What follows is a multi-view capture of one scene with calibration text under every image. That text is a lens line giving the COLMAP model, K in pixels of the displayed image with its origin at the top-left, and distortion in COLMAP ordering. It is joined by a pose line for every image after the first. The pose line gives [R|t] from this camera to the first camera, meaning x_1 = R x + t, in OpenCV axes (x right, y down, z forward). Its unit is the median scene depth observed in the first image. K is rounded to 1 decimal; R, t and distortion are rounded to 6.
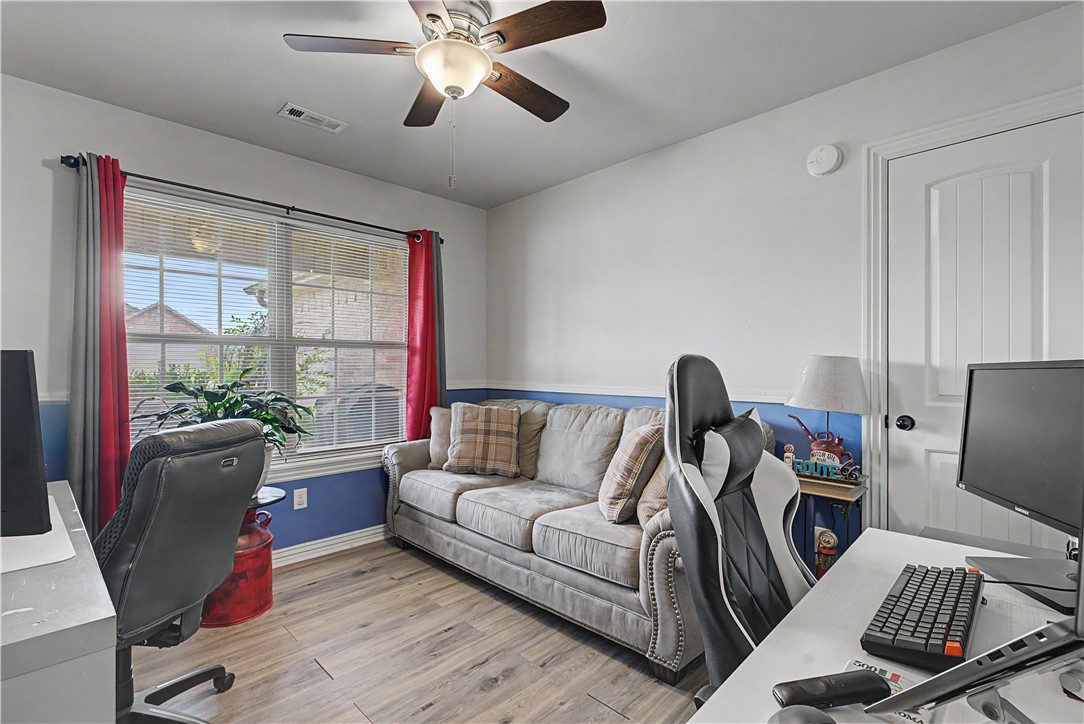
lens RADIAL K [[500.6, 0, 549.3], [0, 500.6, 365.7], [0, 0, 1]] dist [0.002396, 0.000145]
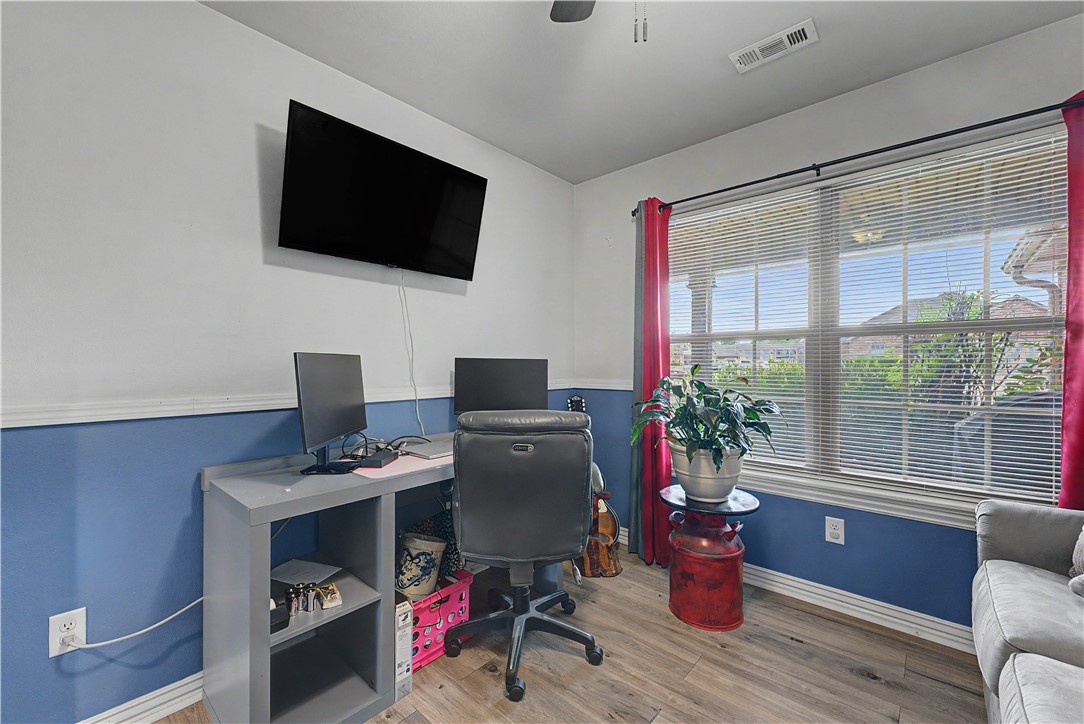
lens RADIAL K [[444.7, 0, 549.2], [0, 444.7, 362.0], [0, 0, 1]] dist [0.001527, 0.000290]
pose [[0.045903, -0.002191, -0.998944, 0.190626], [0.001940, 0.999996, -0.002104, 0.002093], [0.998944, -0.001842, 0.045907, 0.549833]]
